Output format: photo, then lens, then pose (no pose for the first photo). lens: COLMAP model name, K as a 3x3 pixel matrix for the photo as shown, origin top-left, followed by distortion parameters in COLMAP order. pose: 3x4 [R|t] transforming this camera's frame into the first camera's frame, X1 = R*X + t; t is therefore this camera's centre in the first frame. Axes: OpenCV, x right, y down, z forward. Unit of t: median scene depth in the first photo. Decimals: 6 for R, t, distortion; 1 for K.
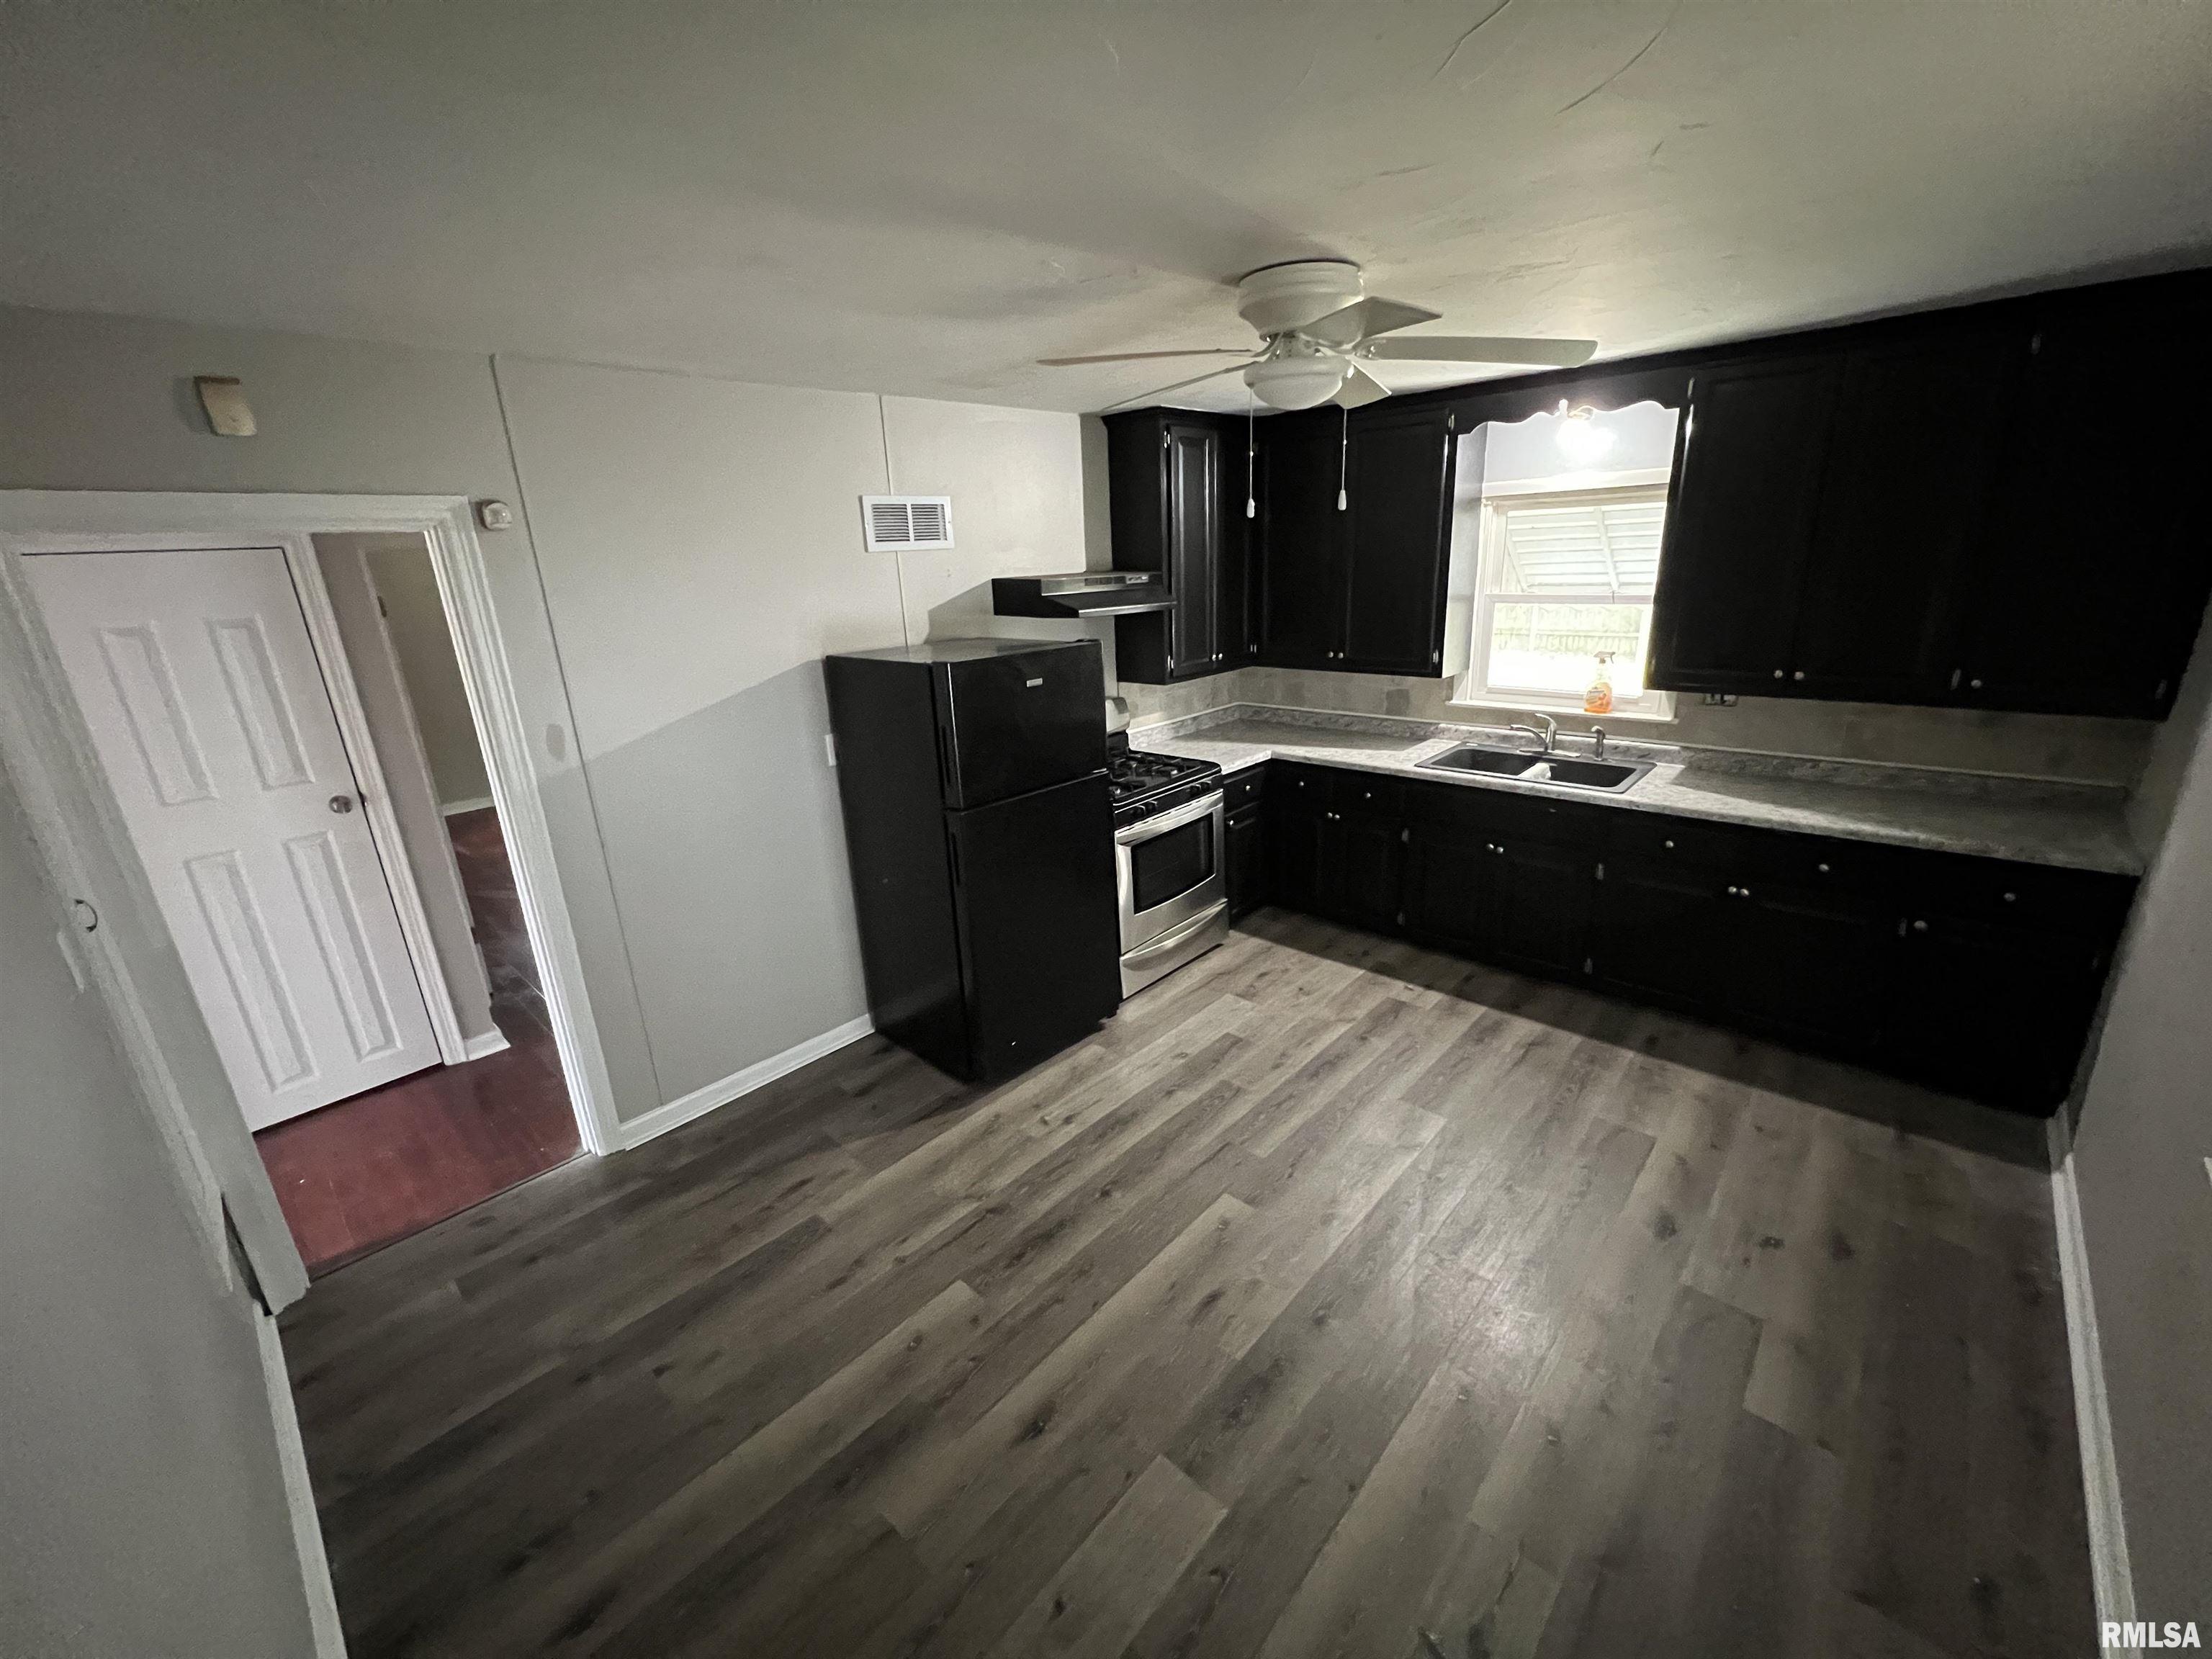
lens RADIAL K [[896.6, 0, 1114.0], [0, 896.6, 817.7], [0, 0, 1]] dist [0.001548, 0.000438]
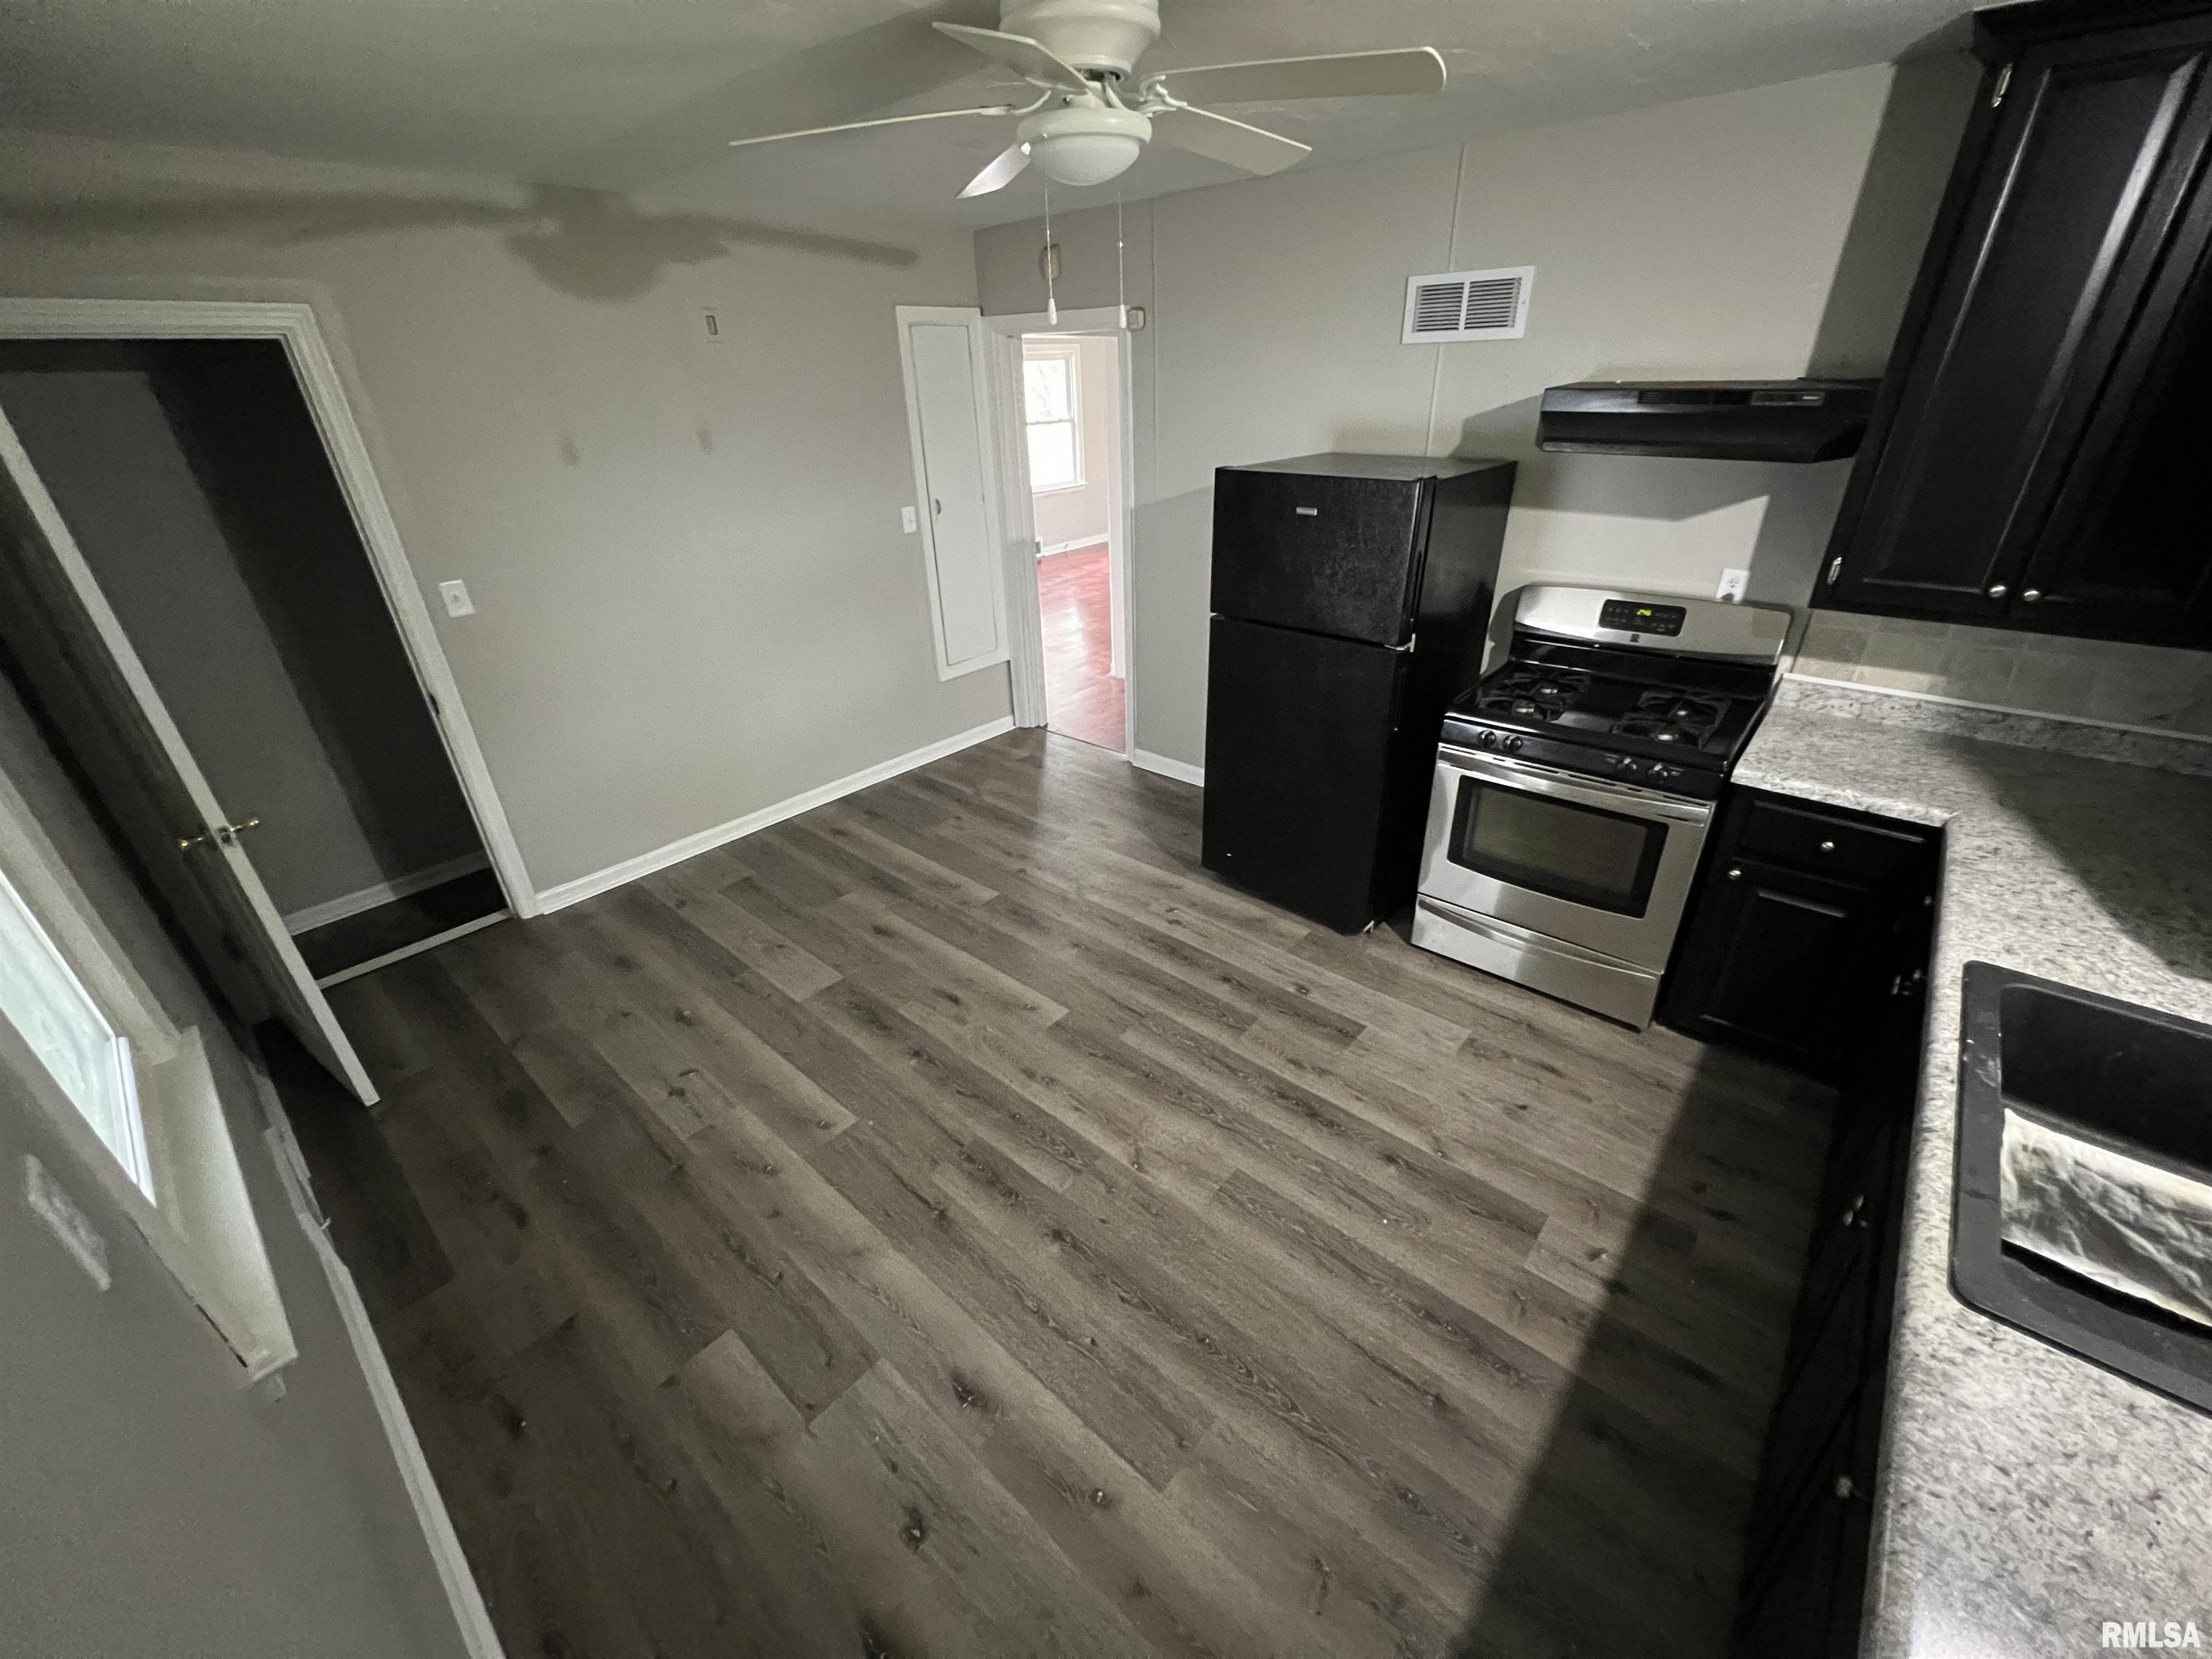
lens RADIAL K [[884.7, 0, 1110.3], [0, 884.7, 839.8], [0, 0, 1]] dist [-0.000296, 0.000064]
pose [[0.019306, 0.506547, -0.861996, 0.779934], [-0.262199, 0.834547, 0.484544, -0.236735], [0.964821, 0.216660, 0.148928, 0.695233]]
